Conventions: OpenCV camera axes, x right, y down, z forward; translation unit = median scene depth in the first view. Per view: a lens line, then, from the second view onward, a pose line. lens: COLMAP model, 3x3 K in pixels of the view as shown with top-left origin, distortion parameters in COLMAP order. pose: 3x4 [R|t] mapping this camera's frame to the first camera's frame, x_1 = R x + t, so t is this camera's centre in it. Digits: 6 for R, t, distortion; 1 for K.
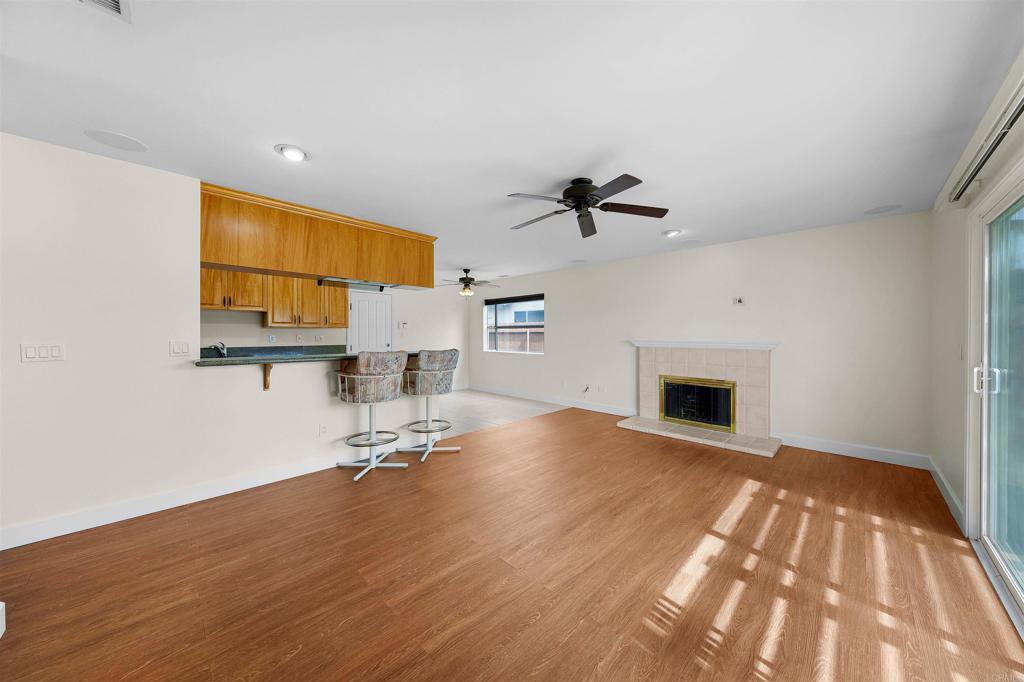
lens RADIAL K [[356.9, 0, 521.0], [0, 356.9, 332.4], [0, 0, 1]] dist [-0.003064, 0.000424]
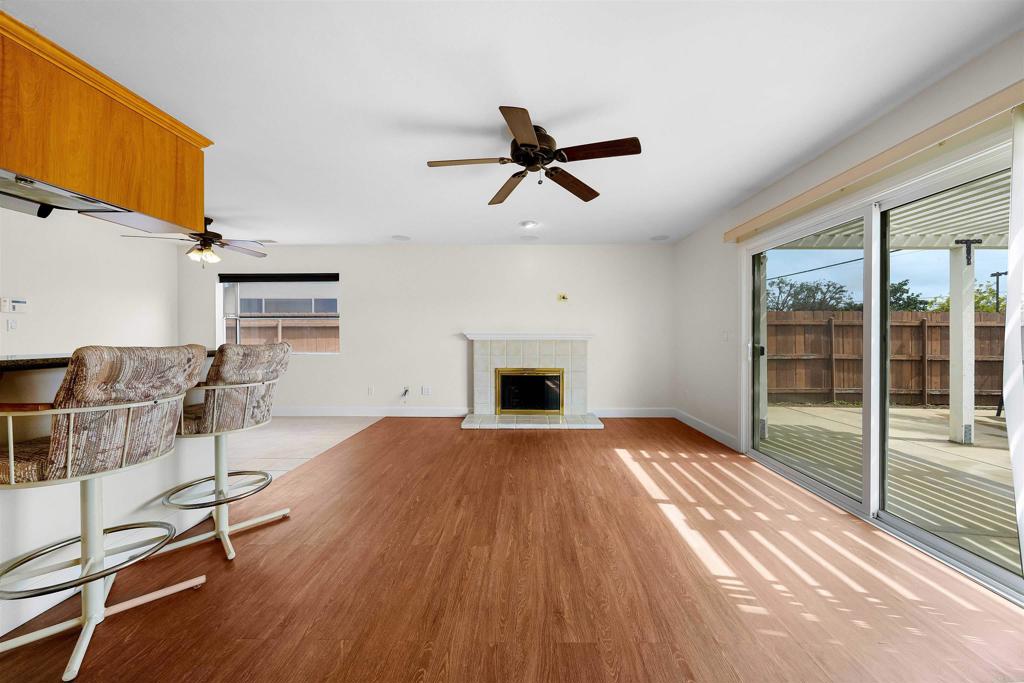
lens RADIAL K [[356.9, 0, 528.6], [0, 356.9, 336.6], [0, 0, 1]] dist [-0.003064, 0.000424]
pose [[0.716275, -0.003918, 0.697807, -0.296867], [-0.002096, 0.999968, 0.007765, 0.031035], [-0.697815, -0.007025, 0.716243, 0.297183]]
